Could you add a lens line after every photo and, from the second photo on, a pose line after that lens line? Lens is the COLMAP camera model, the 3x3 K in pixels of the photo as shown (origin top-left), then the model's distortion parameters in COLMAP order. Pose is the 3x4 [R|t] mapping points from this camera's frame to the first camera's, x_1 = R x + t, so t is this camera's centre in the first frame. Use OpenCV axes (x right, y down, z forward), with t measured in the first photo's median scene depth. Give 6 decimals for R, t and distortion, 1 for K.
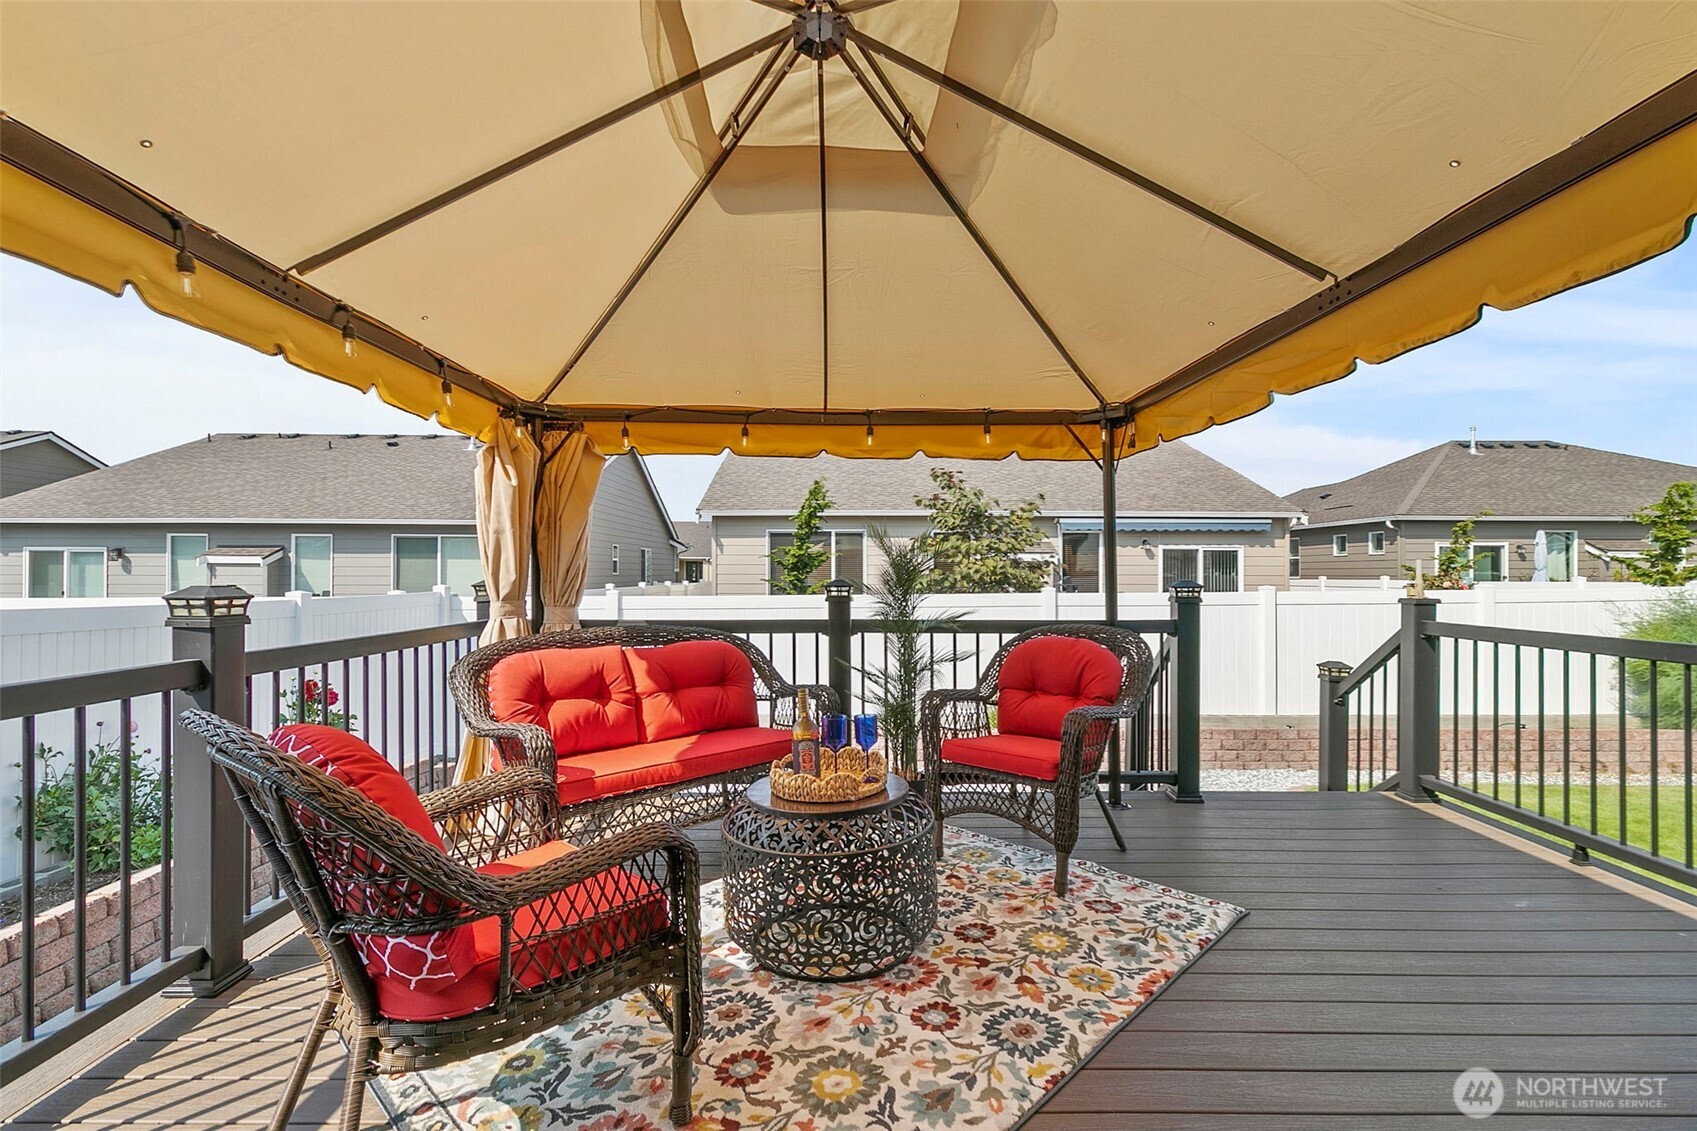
lens RADIAL K [[795.5, 0, 848.5], [0, 795.5, 565.5], [0, 0, 1]] dist [0.000142, 0.000462]
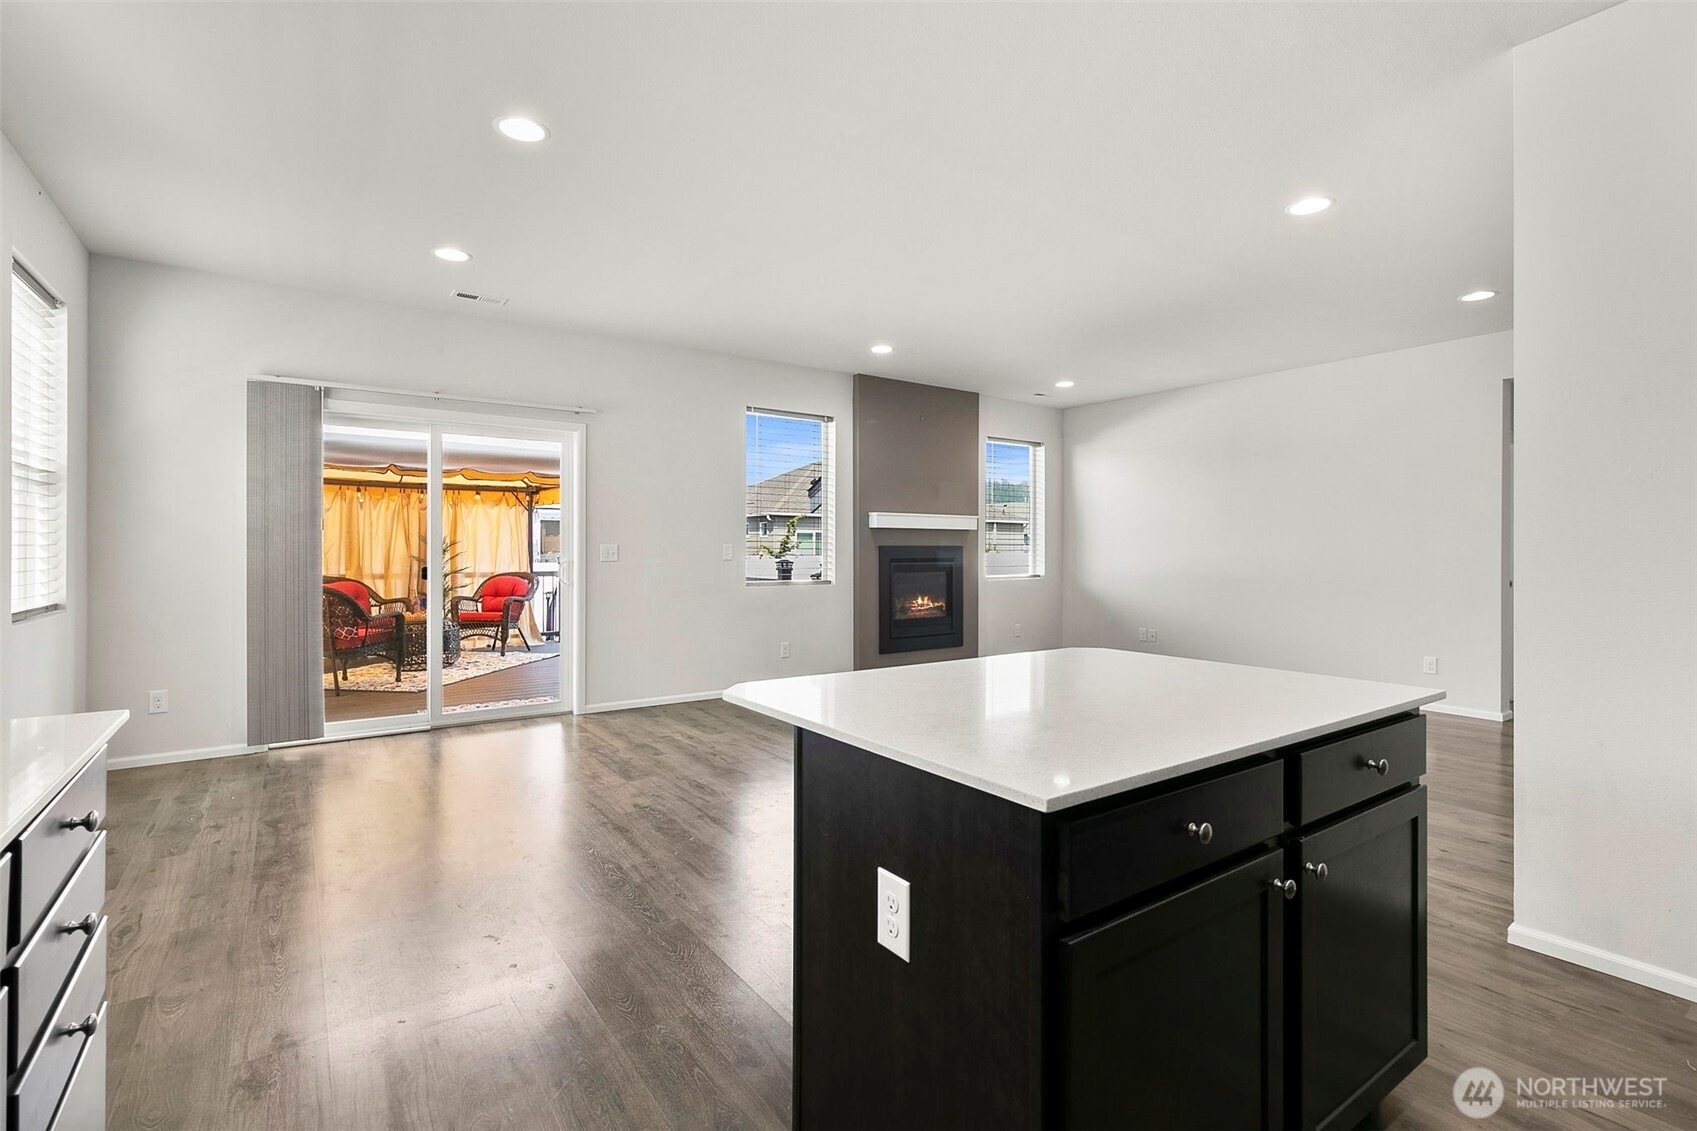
lens RADIAL K [[798.2, 0, 845.6], [0, 798.2, 541.5], [0, 0, 1]] dist [0.030969, 0.000057]
pose [[0.817182, 0.004435, 0.576362, -0.404258], [-0.003371, 0.999990, -0.002914, -0.026454], [-0.576369, 0.000438, 0.817189, -2.089299]]
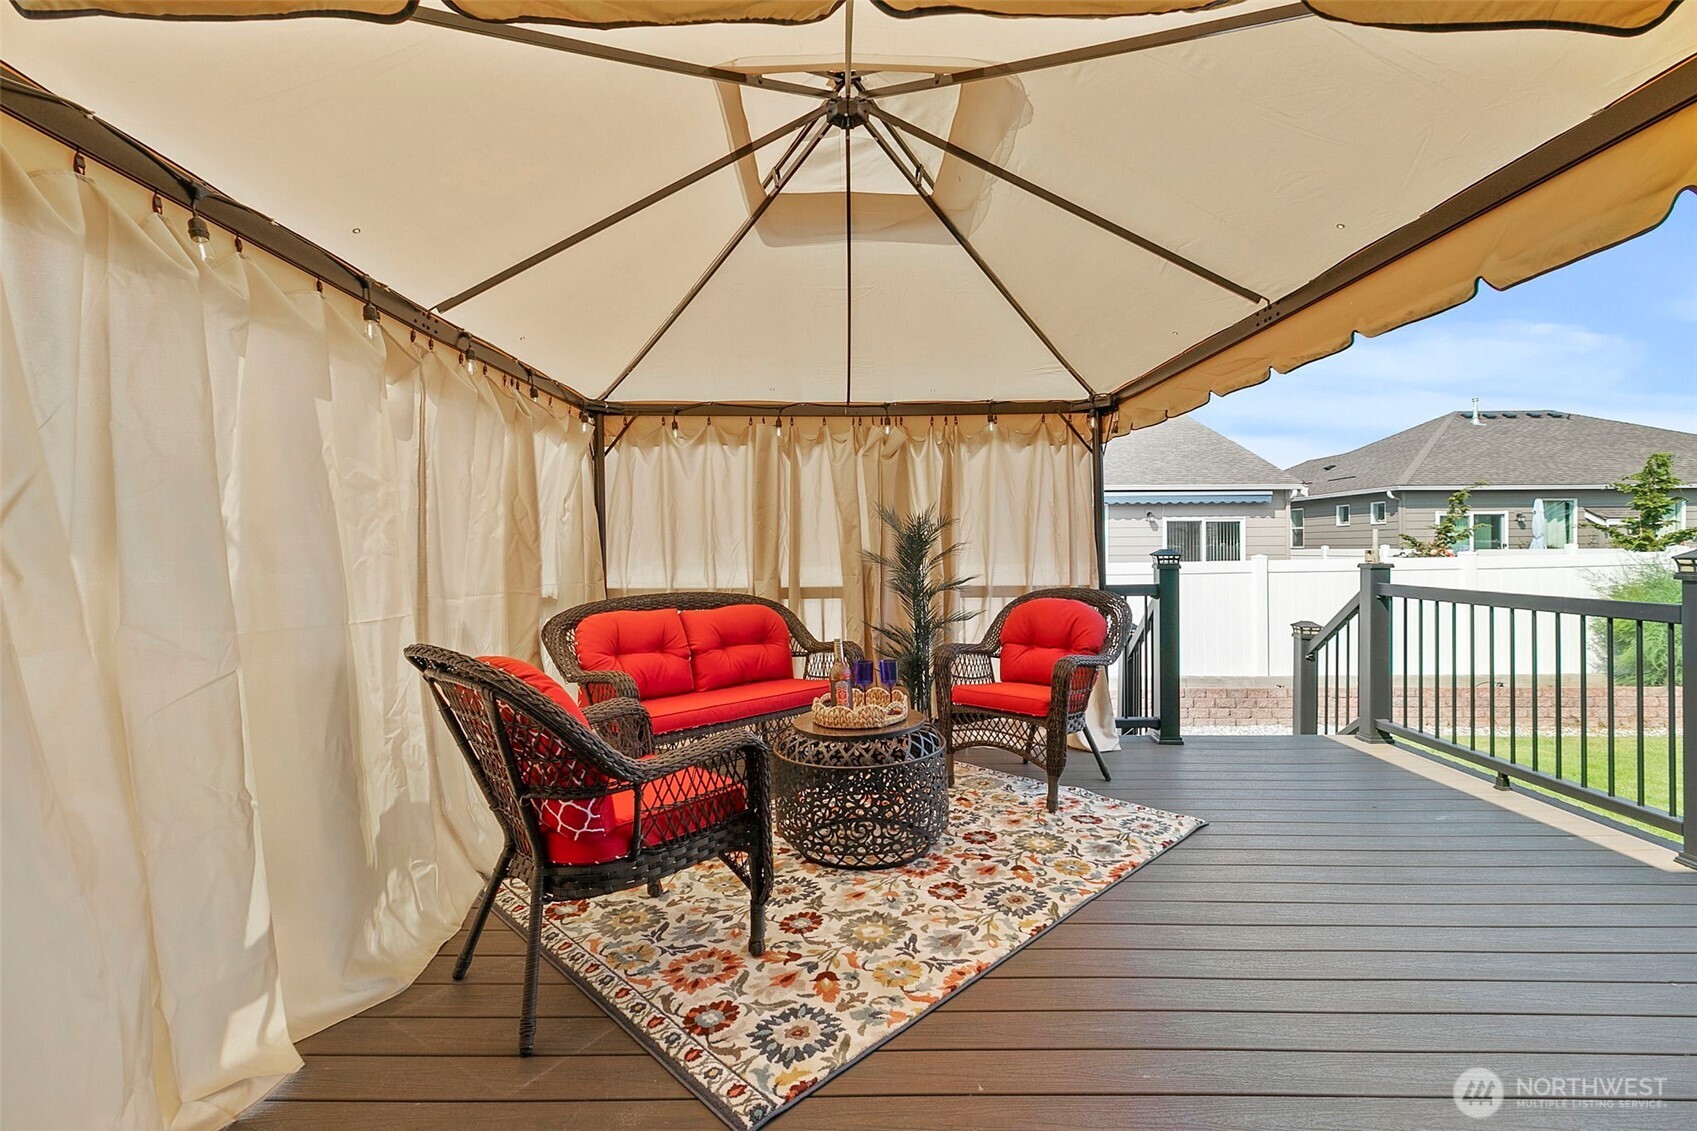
lens RADIAL K [[783.2, 0, 848.7], [0, 783.2, 546.7], [0, 0, 1]] dist [-0.000300, 0.000055]
pose [[0.999808, -0.009371, -0.017215, -0.014104], [0.009518, 0.999918, 0.008524, 0.001313], [0.017133, -0.008686, 0.999815, -0.161039]]
